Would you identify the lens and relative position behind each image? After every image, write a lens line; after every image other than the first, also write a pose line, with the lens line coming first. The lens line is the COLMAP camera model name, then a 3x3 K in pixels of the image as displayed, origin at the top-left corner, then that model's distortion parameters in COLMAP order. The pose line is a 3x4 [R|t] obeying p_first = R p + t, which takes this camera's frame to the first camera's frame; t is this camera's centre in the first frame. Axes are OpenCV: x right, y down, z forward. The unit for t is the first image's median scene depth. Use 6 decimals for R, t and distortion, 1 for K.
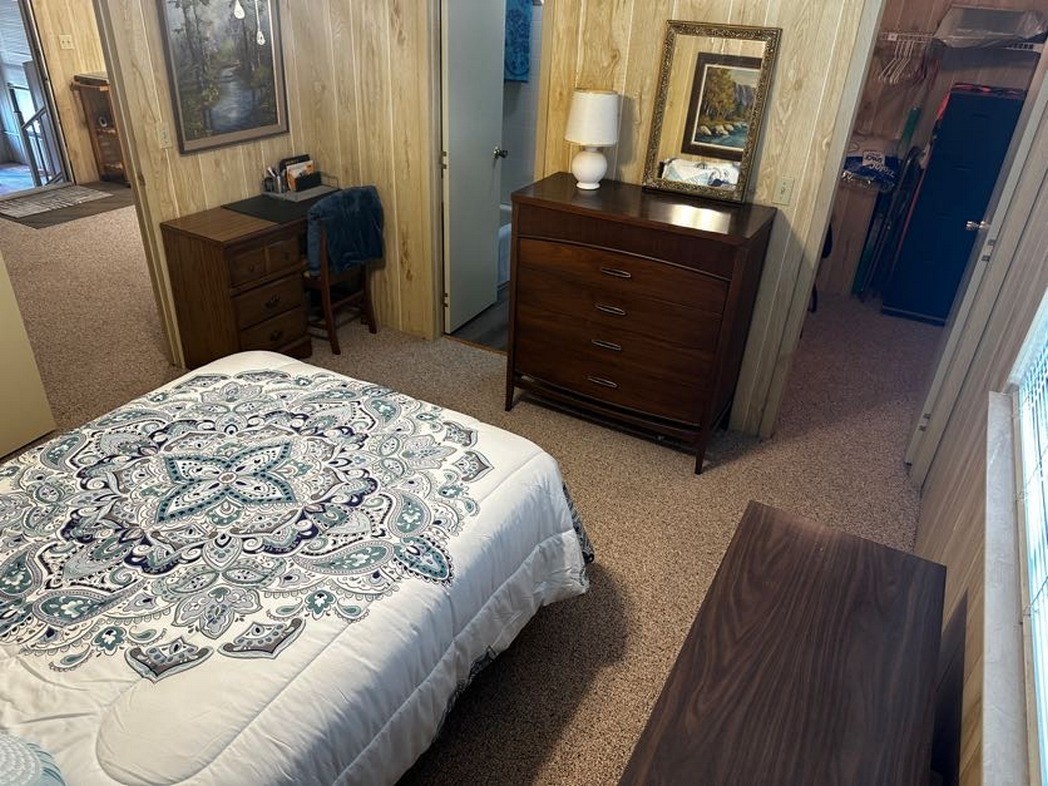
lens RADIAL K [[743.9, 0, 524.0], [0, 743.9, 393.0], [0, 0, 1]] dist [0.048371, -0.043705]
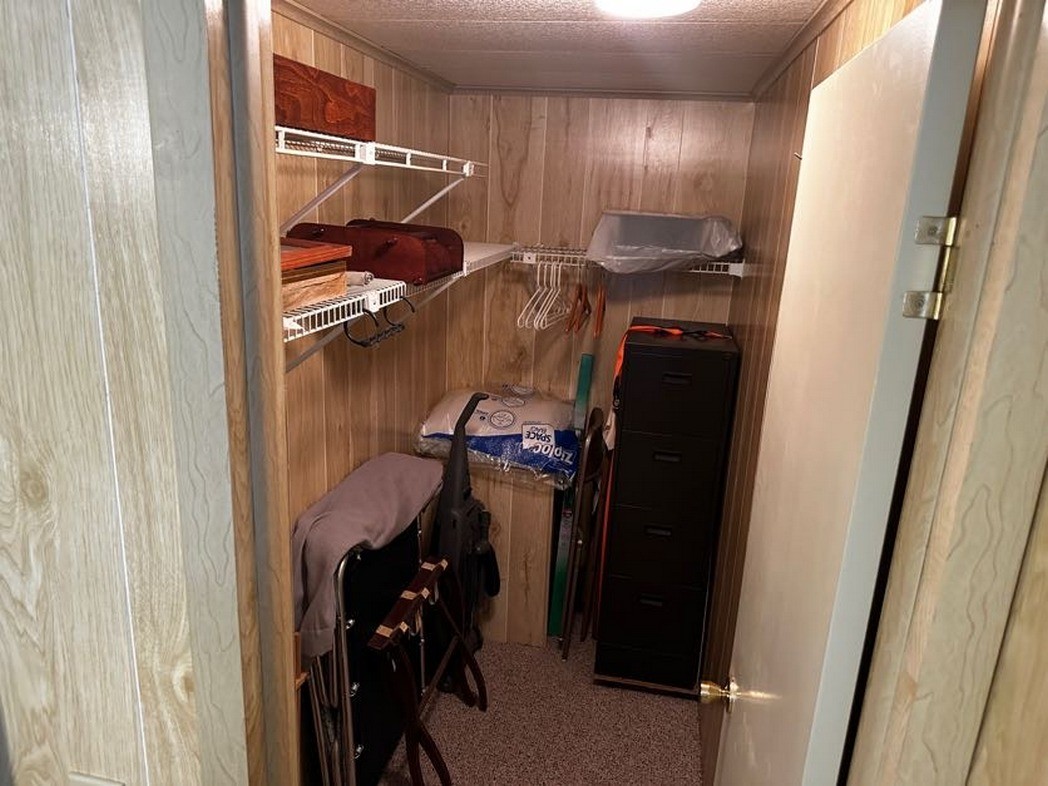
lens RADIAL K [[737.3, 0, 513.1], [0, 737.3, 395.1], [0, 0, 1]] dist [0.084350, -0.107147]
pose [[0.953467, -0.078377, 0.291131, 0.278733], [0.144587, 0.966204, -0.213410, -0.224399], [-0.264566, 0.245574, 0.932576, 0.439446]]
